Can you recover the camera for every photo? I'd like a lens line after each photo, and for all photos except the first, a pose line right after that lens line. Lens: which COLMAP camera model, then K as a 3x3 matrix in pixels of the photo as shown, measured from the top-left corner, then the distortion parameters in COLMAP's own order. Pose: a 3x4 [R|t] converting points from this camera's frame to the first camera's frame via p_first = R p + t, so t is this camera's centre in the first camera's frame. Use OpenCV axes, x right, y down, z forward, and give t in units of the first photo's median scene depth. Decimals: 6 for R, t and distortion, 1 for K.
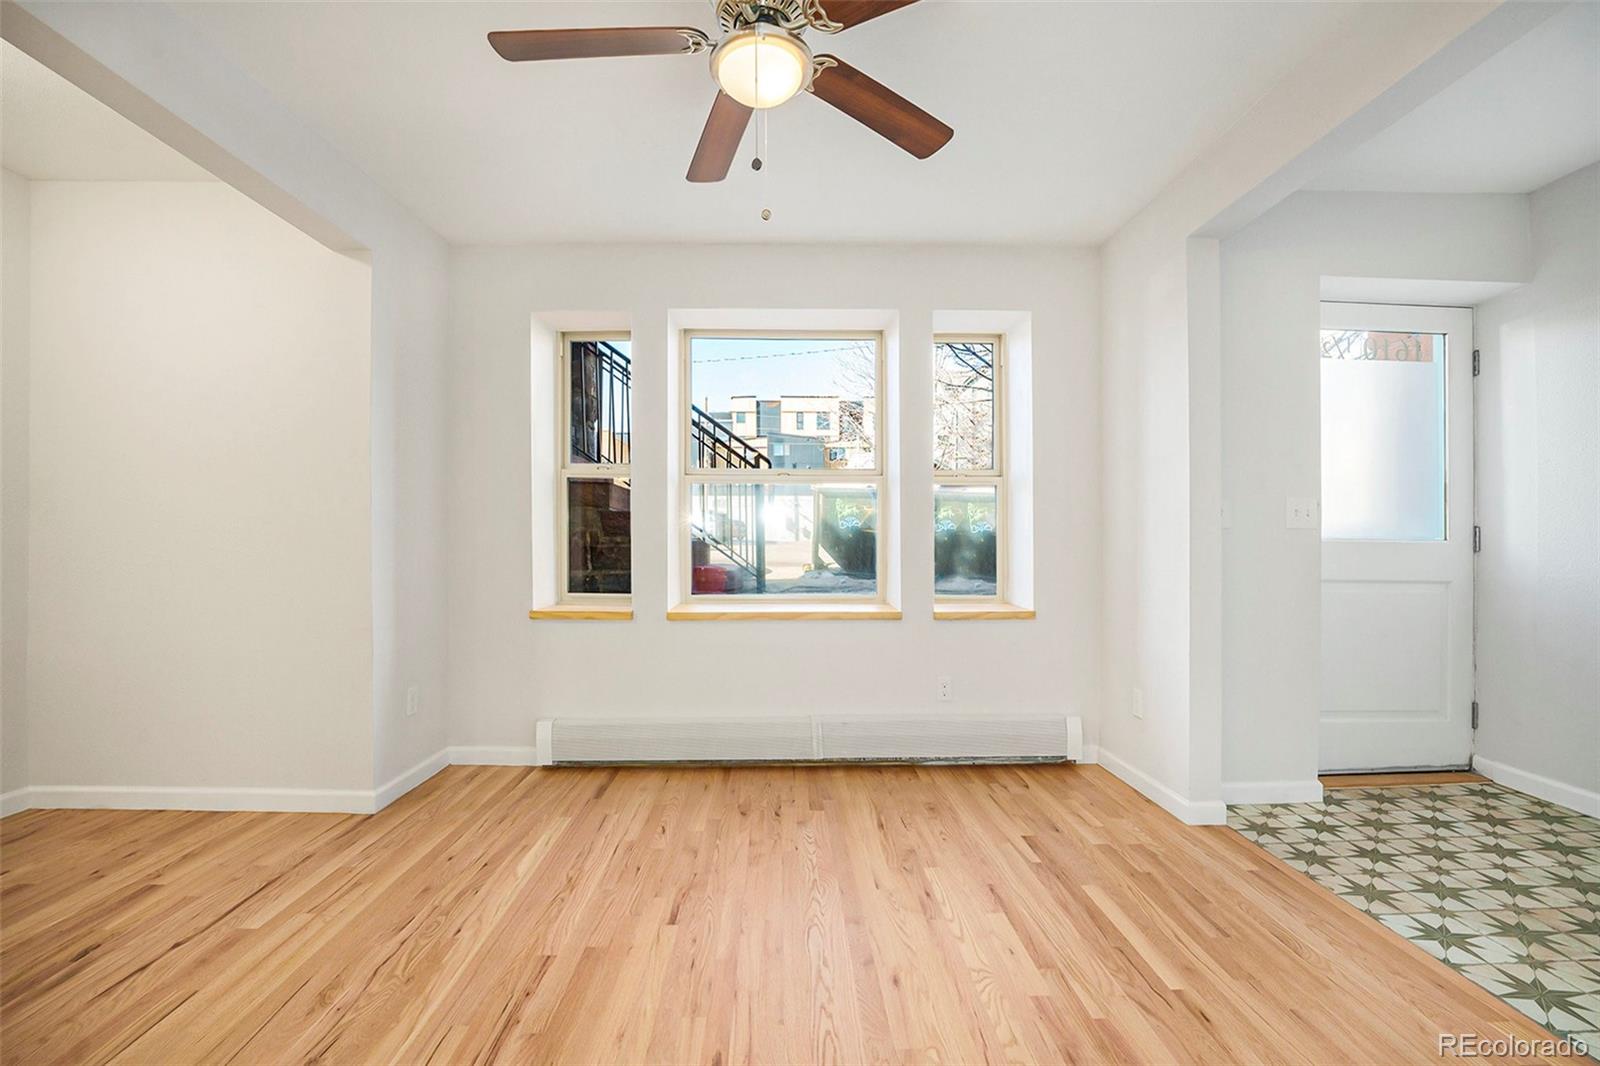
lens RADIAL K [[664.4, 0, 797.4], [0, 664.4, 537.5], [0, 0, 1]] dist [-0.022749, 0.000241]
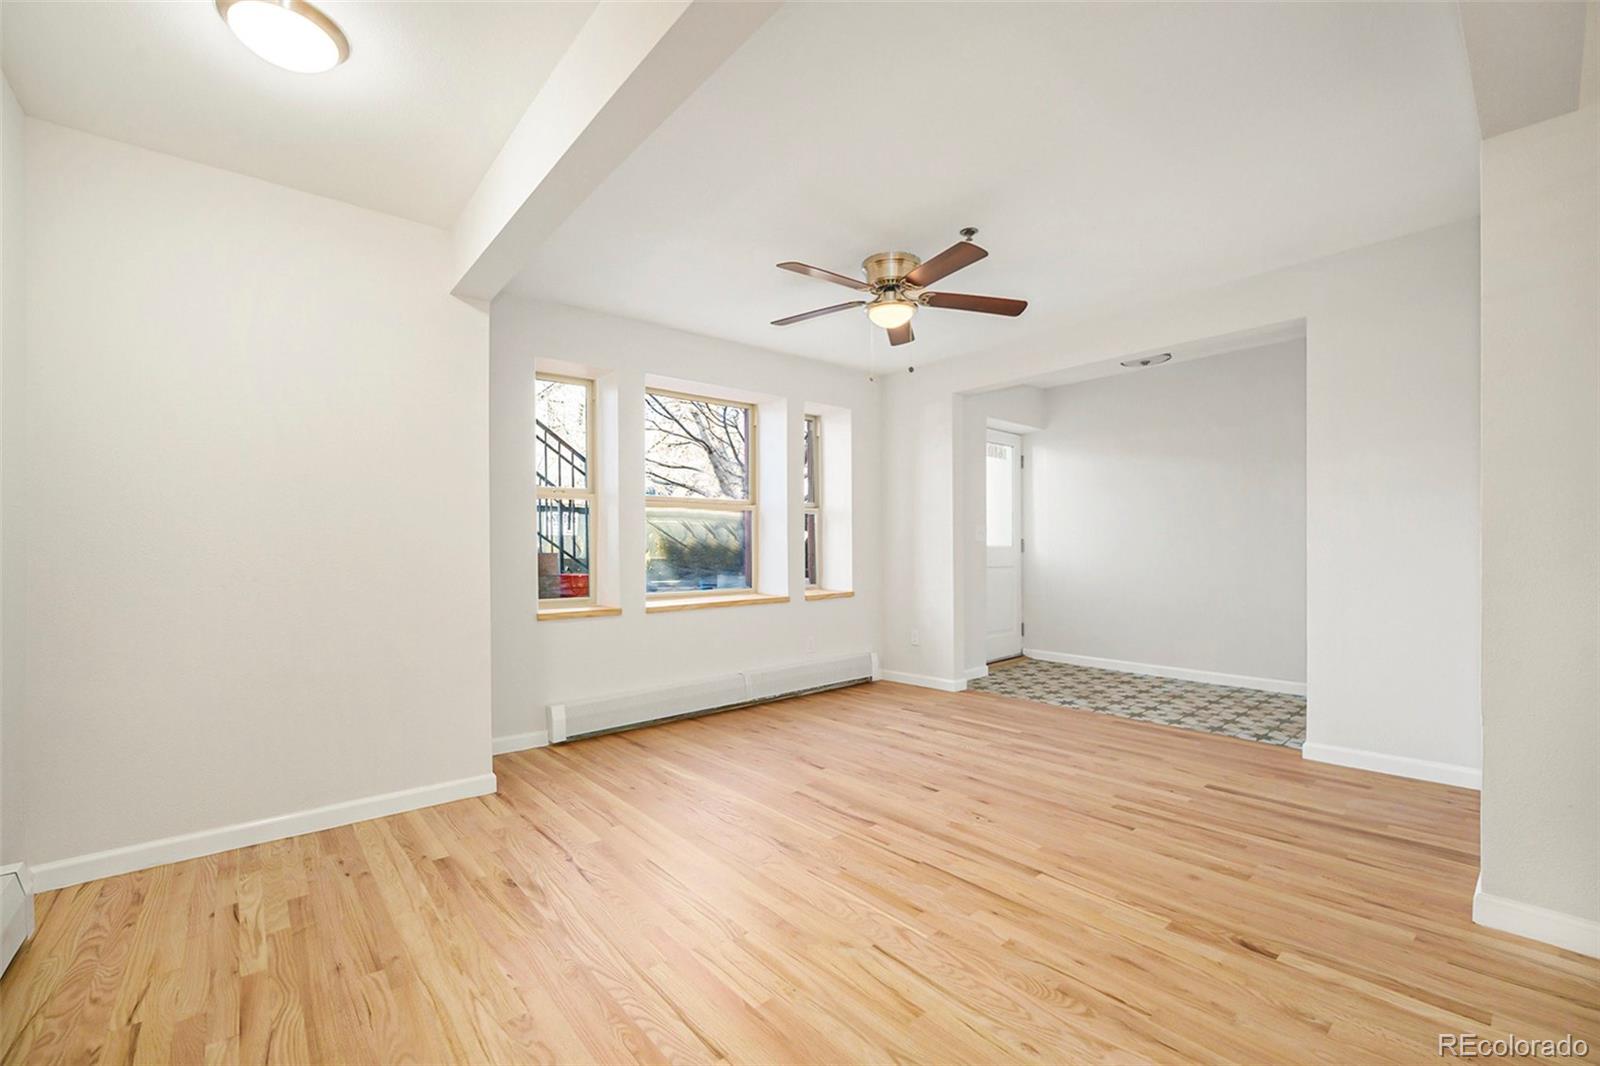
lens RADIAL K [[664.4, 0, 797.4], [0, 664.4, 537.5], [0, 0, 1]] dist [-0.022749, 0.000241]
pose [[0.783542, -0.004117, 0.621325, -0.901044], [0.005747, 0.999983, -0.000622, -0.027261], [-0.621312, 0.004059, 0.783553, -0.243717]]
